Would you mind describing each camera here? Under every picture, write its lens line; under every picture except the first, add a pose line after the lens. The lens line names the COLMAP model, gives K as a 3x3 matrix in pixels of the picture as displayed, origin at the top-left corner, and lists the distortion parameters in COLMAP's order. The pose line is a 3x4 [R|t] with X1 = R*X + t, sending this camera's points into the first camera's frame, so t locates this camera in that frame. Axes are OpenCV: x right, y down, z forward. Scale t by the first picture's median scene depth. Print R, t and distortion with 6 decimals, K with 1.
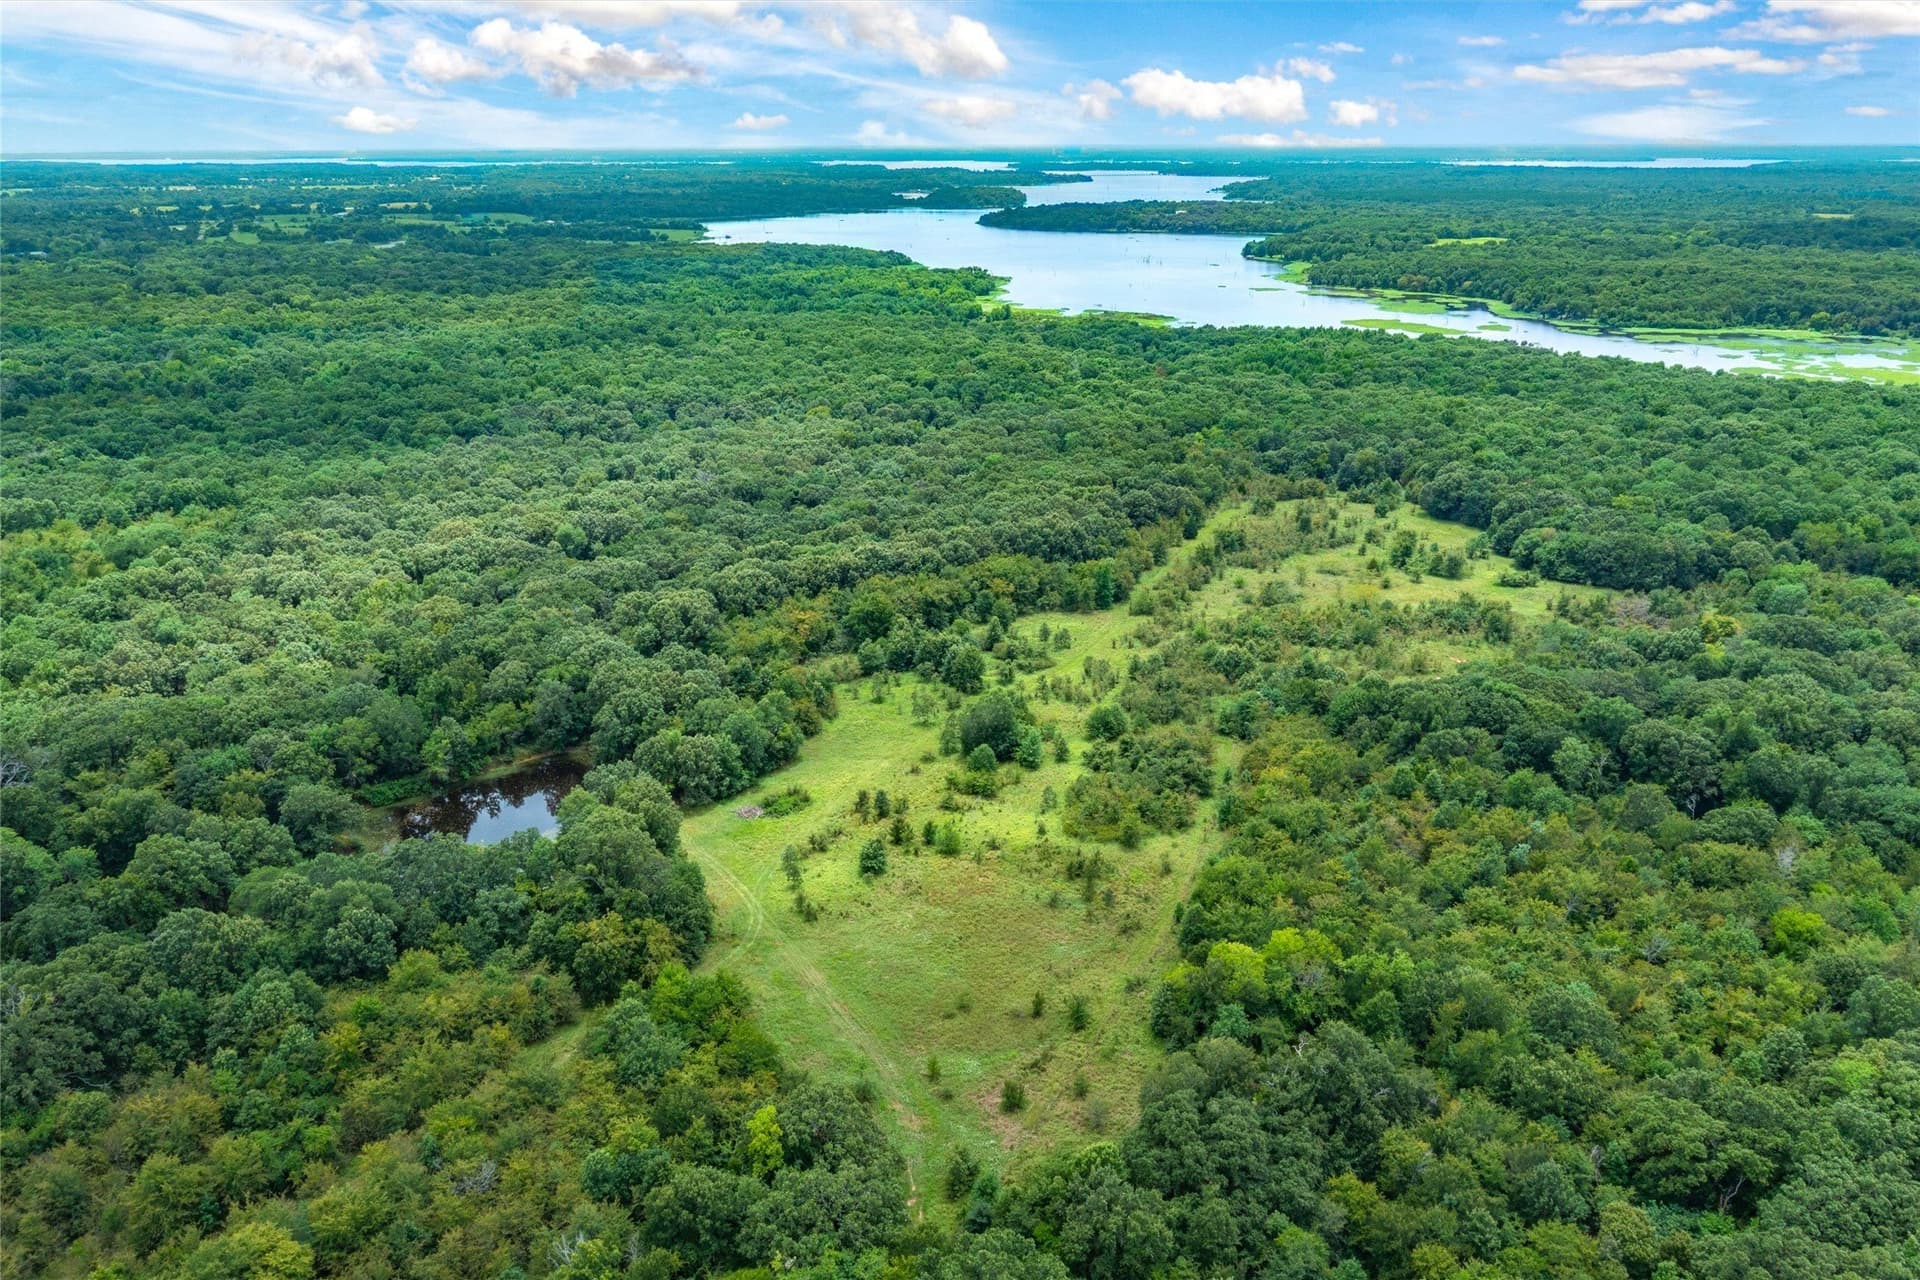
lens RADIAL K [[1599.4, 0, 960.0], [0, 1599.4, 640.0], [0, 0, 1]] dist [-0.015402, -0.004467]
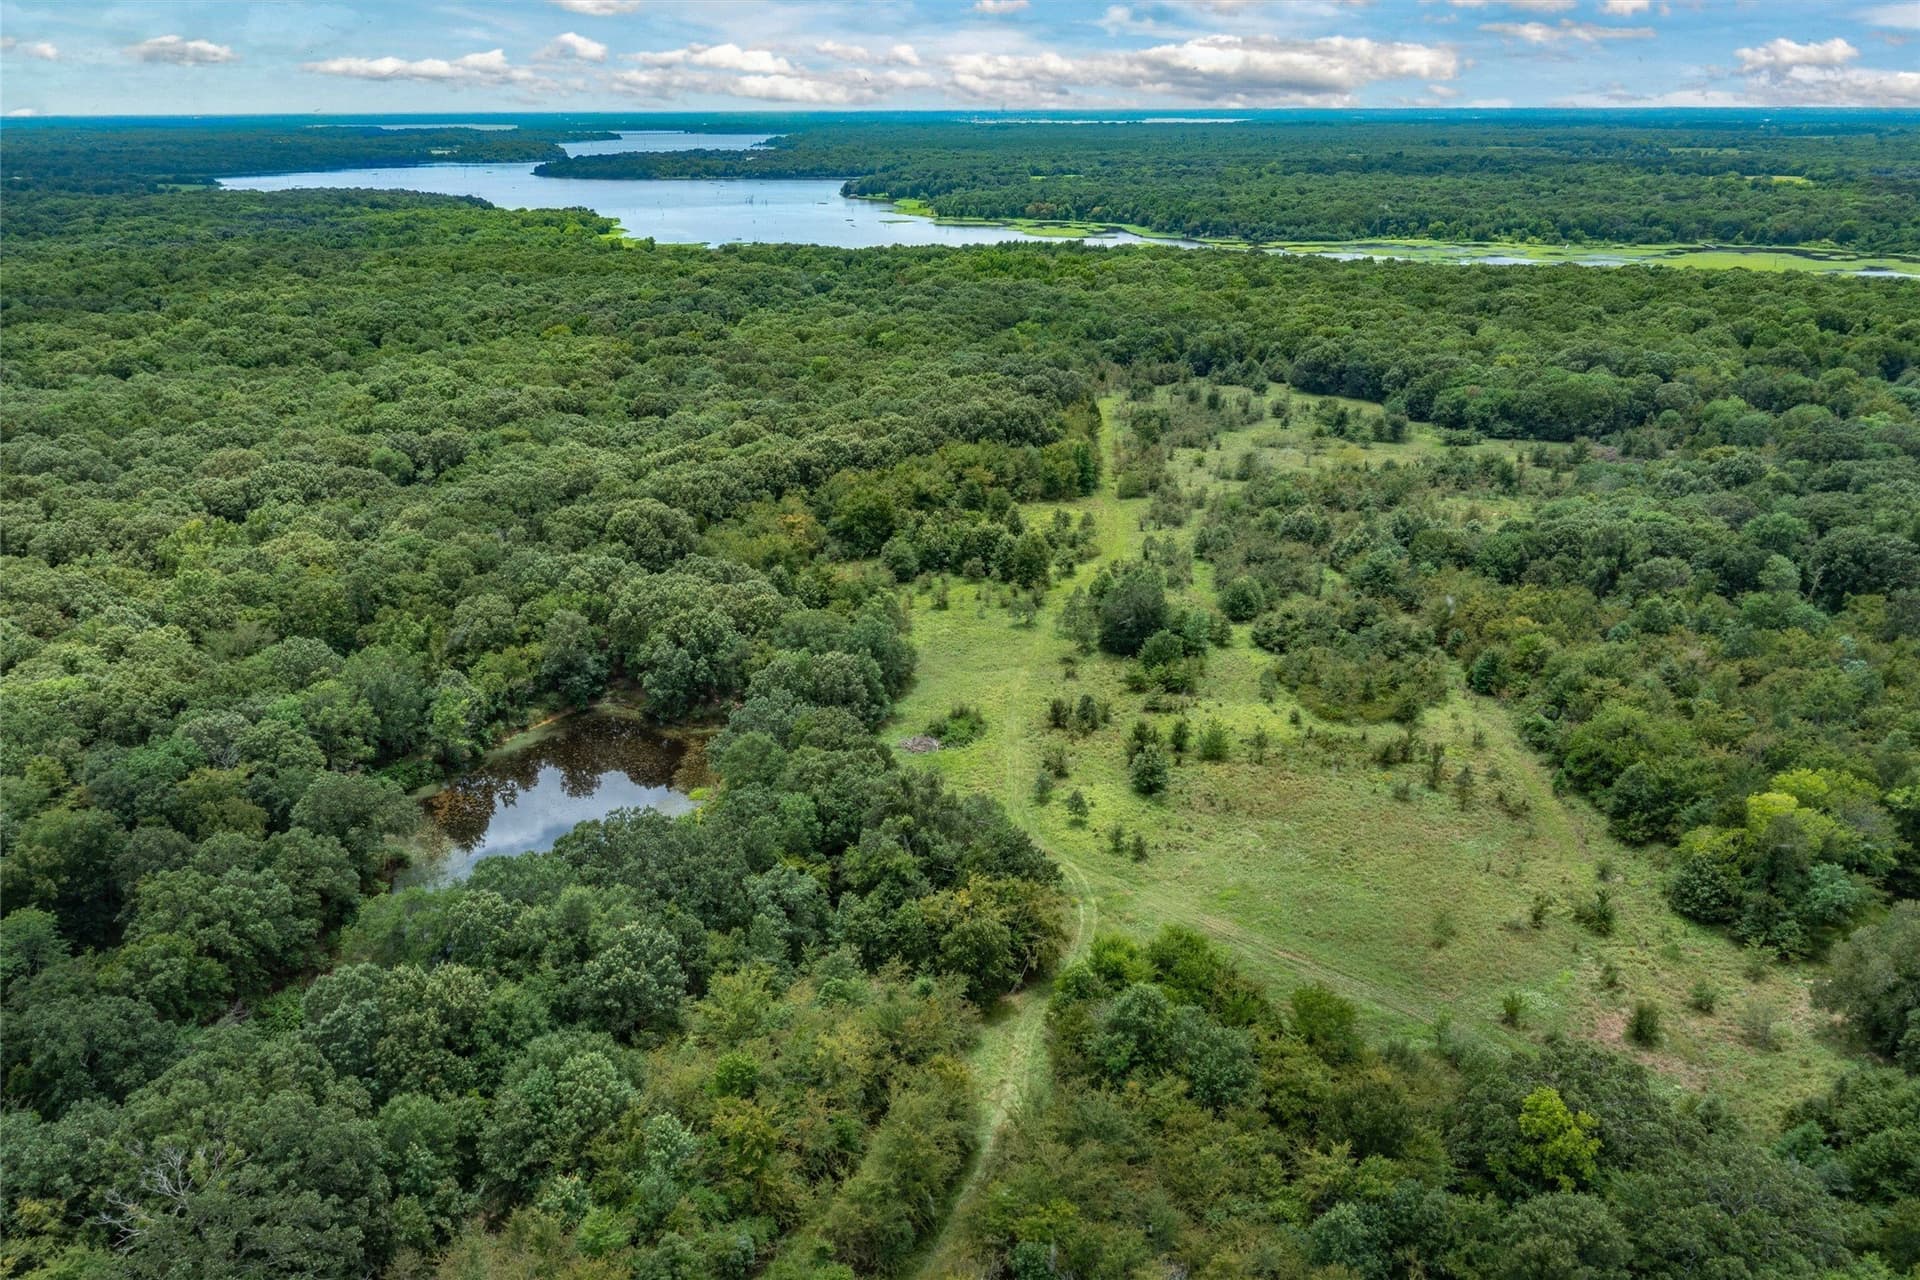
lens RADIAL K [[1599.4, 0, 960.0], [0, 1599.4, 640.0], [0, 0, 1]] dist [-0.015402, -0.004467]
pose [[0.947631, -0.099916, 0.303334, -0.229756], [0.096927, 0.994979, 0.024932, 0.028281], [-0.304302, 0.005775, 0.952558, 0.187476]]
